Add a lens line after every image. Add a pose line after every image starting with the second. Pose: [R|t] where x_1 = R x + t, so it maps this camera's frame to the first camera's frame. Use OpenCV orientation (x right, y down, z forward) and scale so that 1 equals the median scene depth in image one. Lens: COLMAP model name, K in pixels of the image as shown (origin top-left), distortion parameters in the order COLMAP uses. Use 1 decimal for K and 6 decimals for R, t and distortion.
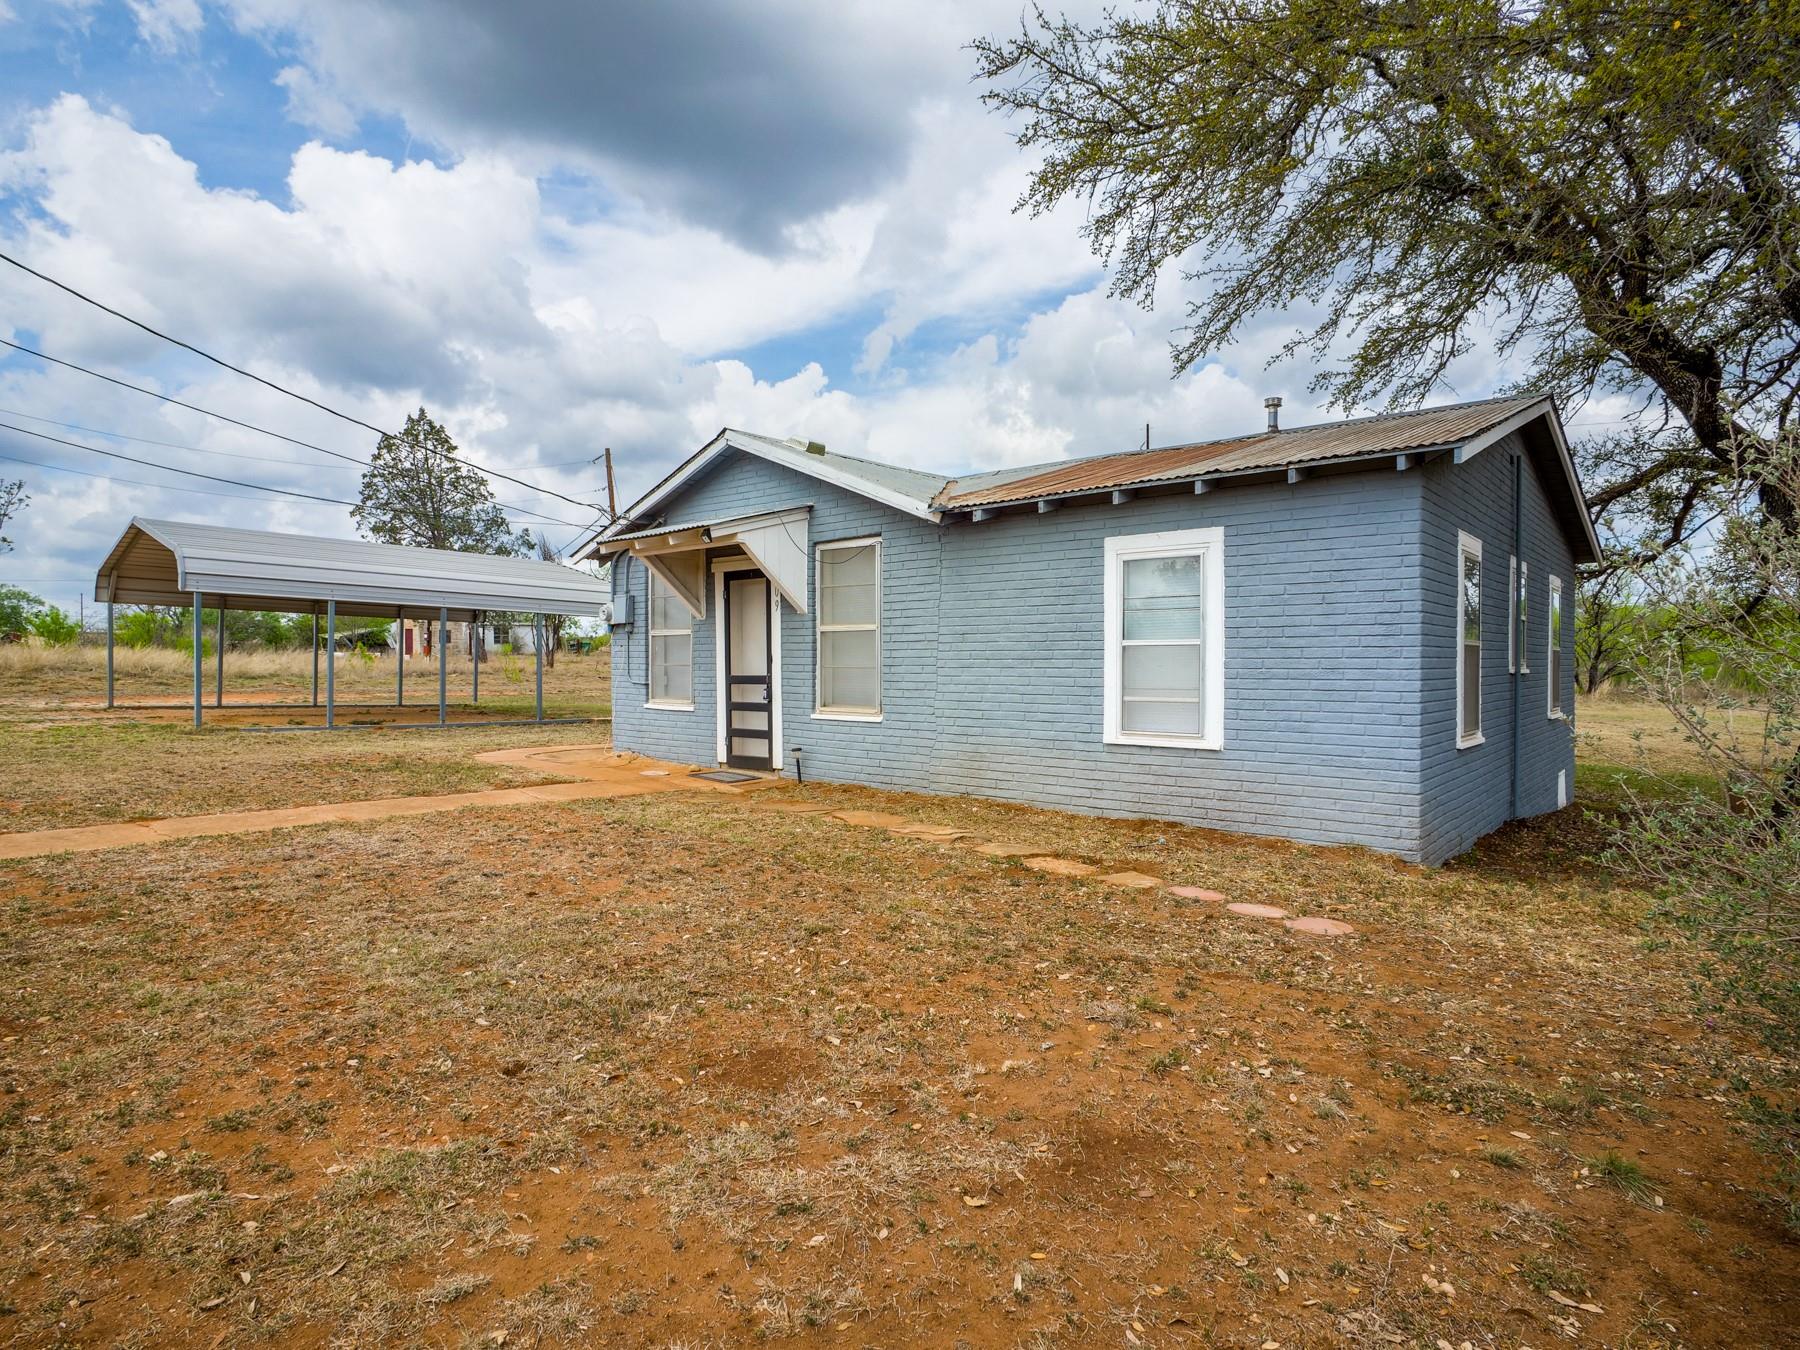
lens RADIAL K [[1008.5, 0, 900.0], [0, 1008.5, 675.0], [0, 0, 1]] dist [-0.002142, -0.000226]
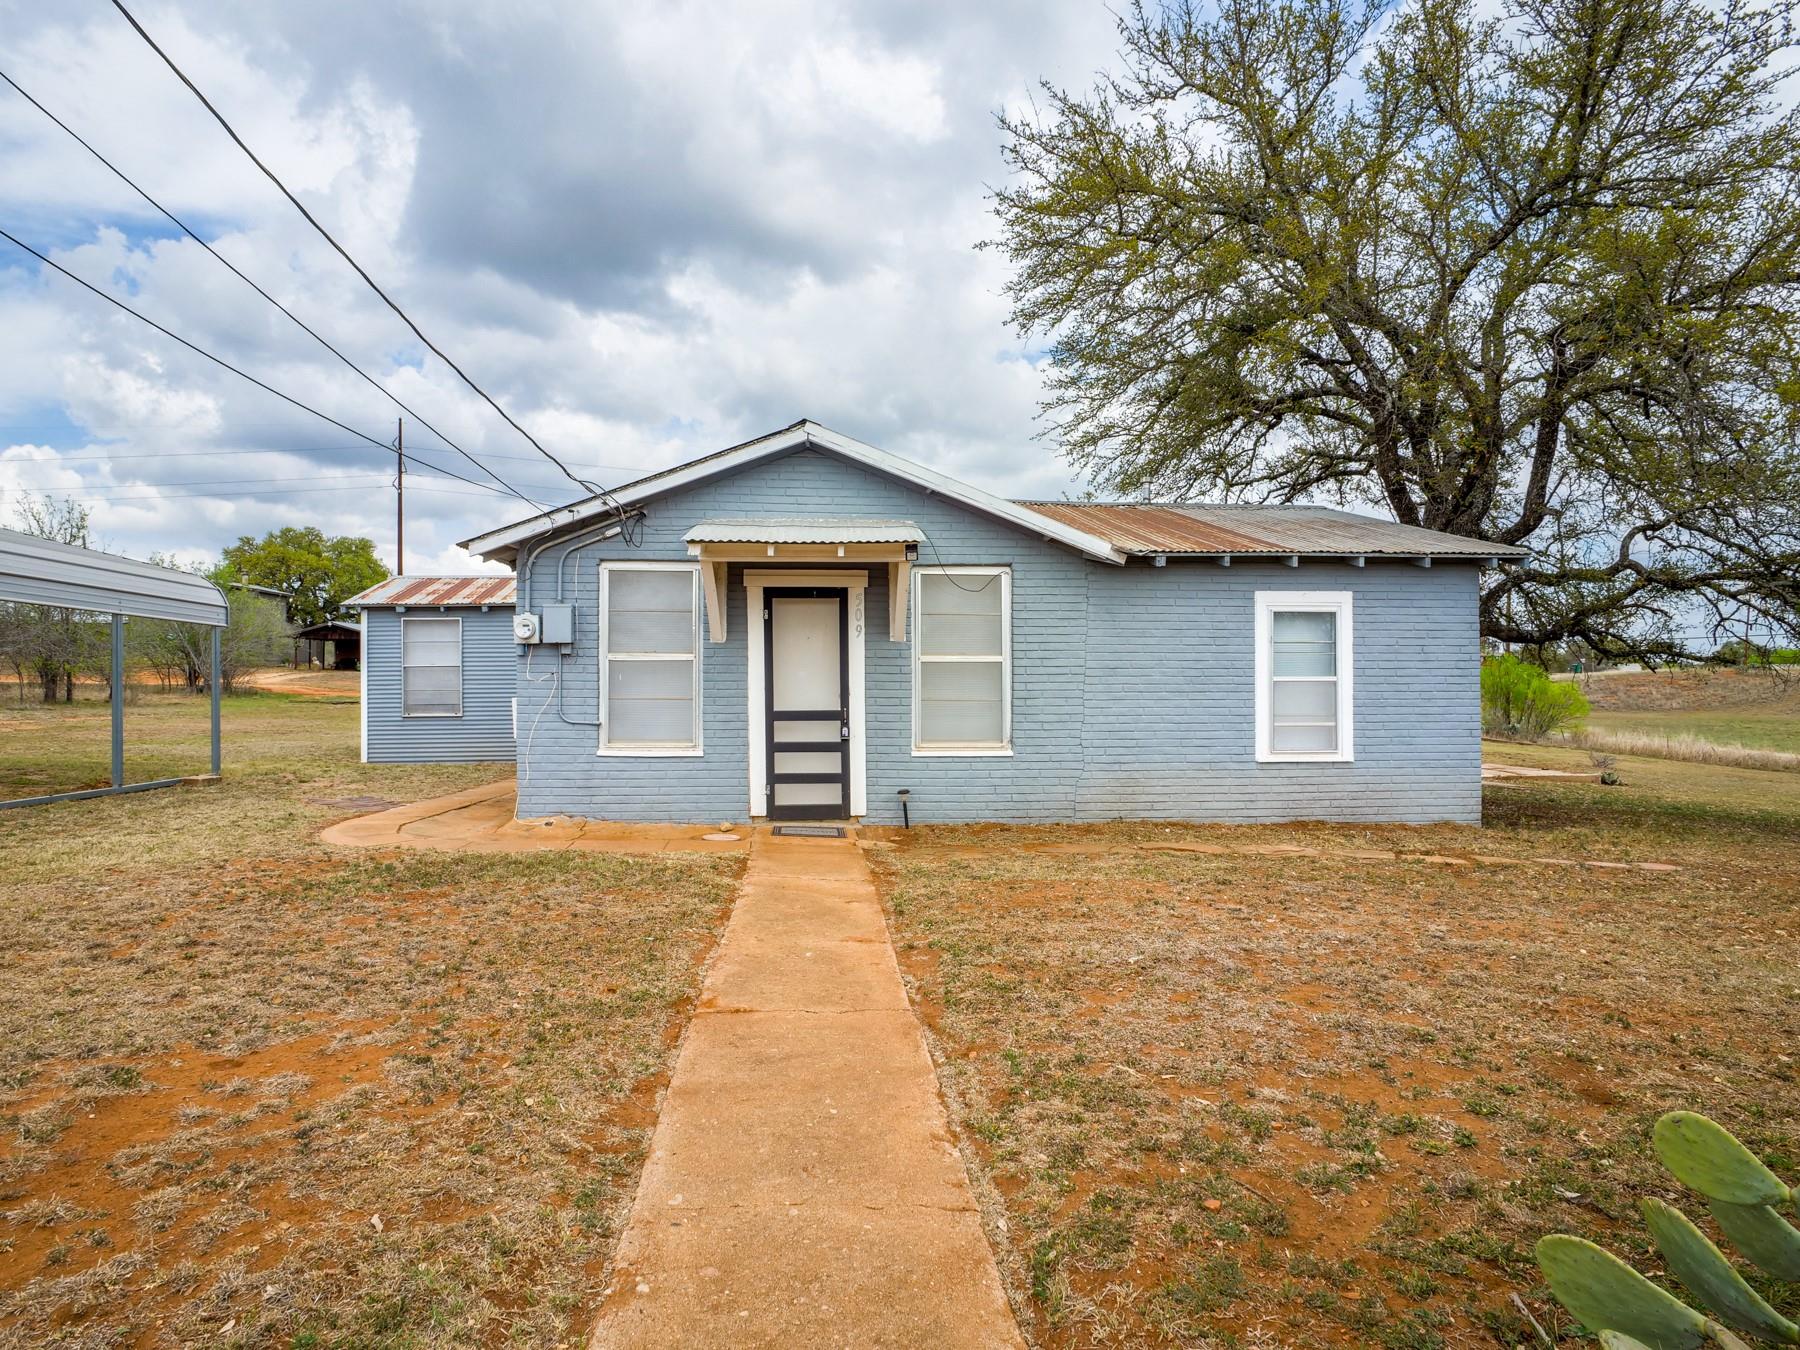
lens RADIAL K [[1008.5, 0, 900.0], [0, 1008.5, 675.0], [0, 0, 1]] dist [-0.002142, -0.000226]
pose [[0.697492, 0.001051, 0.716592, -0.870567], [0.008054, 0.999924, -0.009306, -0.025824], [-0.716547, 0.012262, 0.697431, 0.425530]]
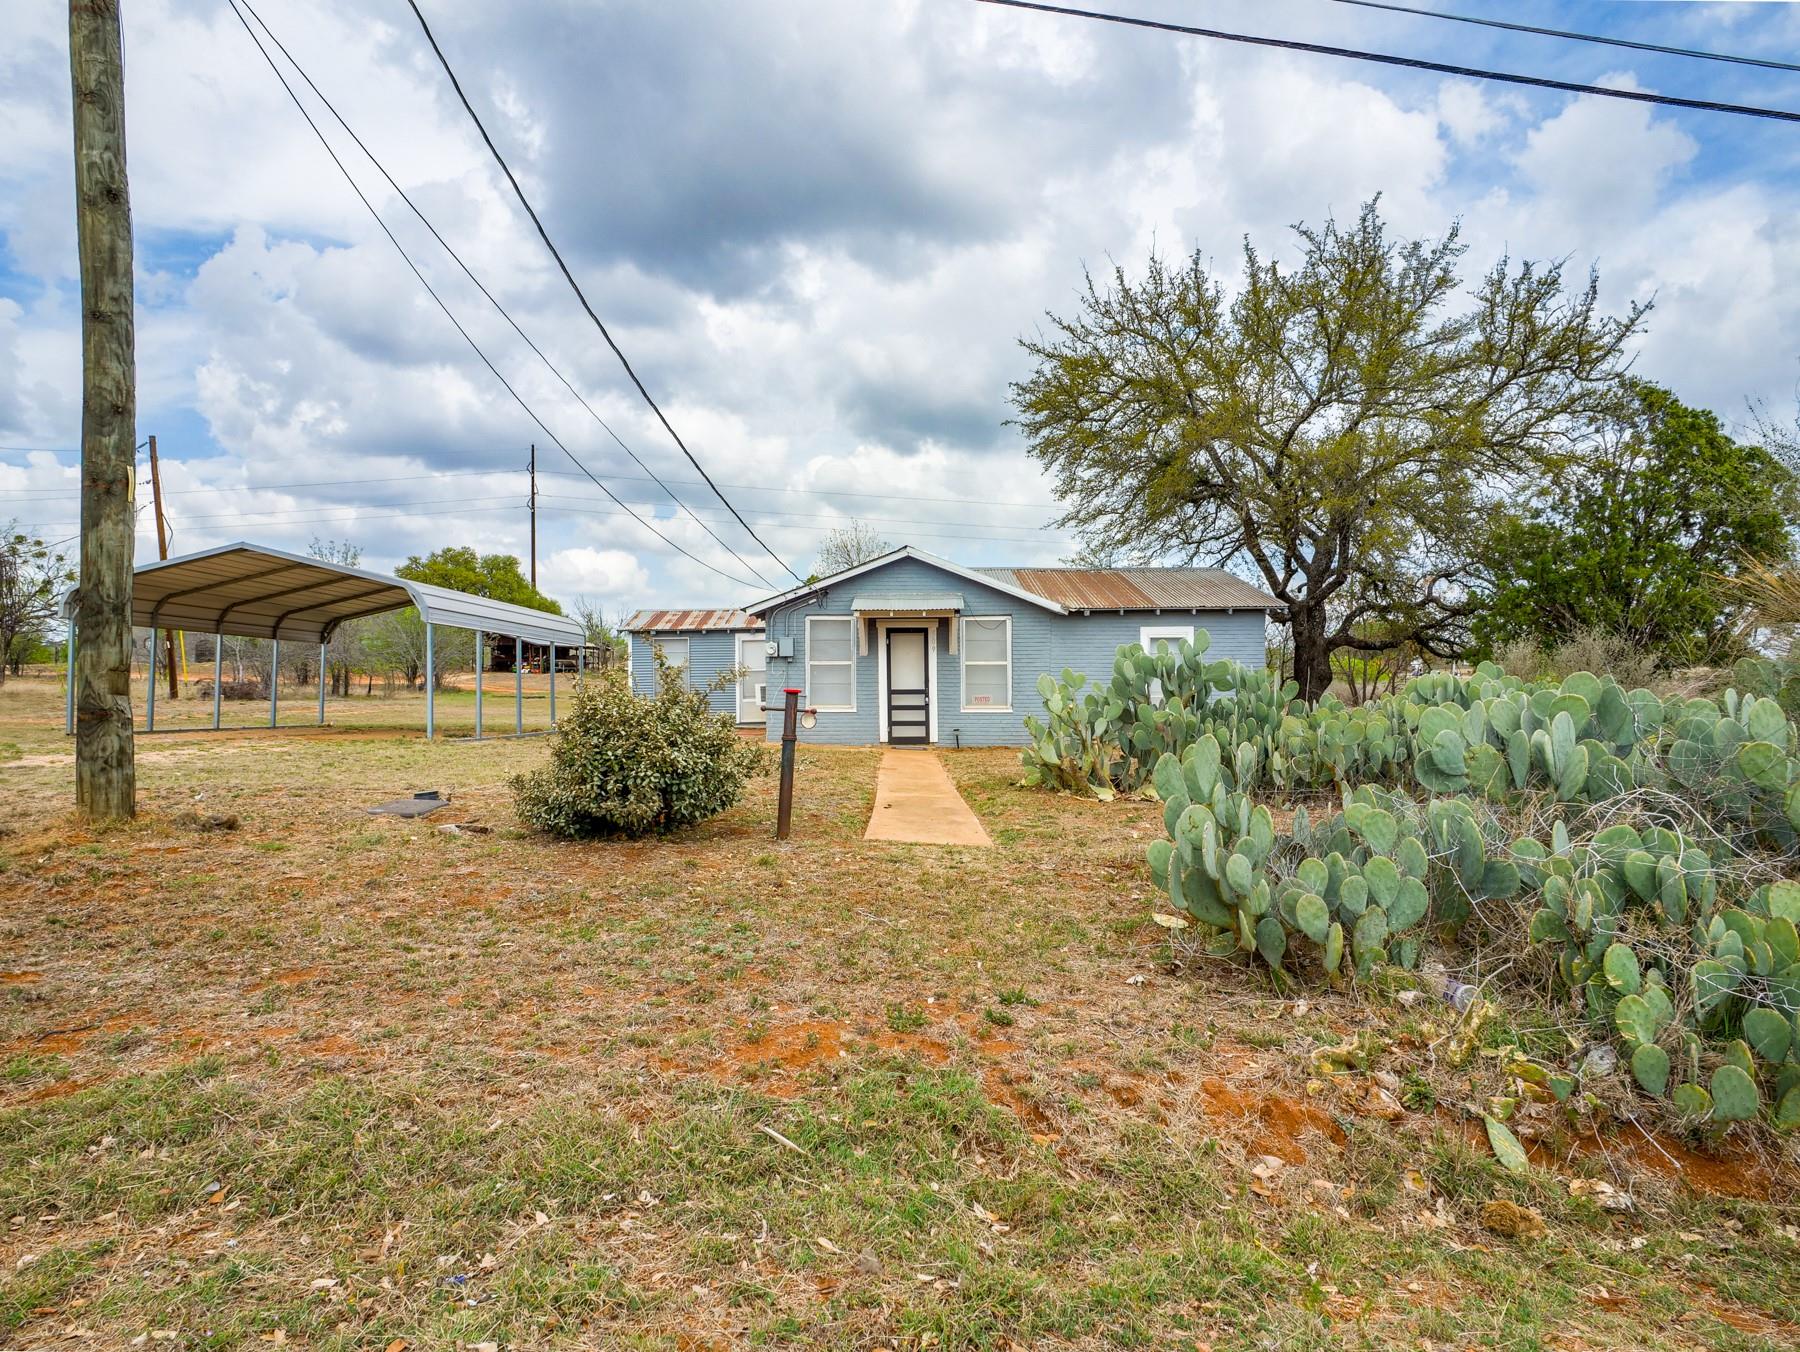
lens RADIAL K [[1008.5, 0, 900.0], [0, 1008.5, 676.0], [0, 0, 1]] dist [-0.002142, -0.000226]
pose [[0.758043, -0.002269, 0.652200, -1.568145], [0.010832, 0.999900, -0.009112, -0.008171], [-0.652114, 0.013972, 0.757992, -0.354053]]
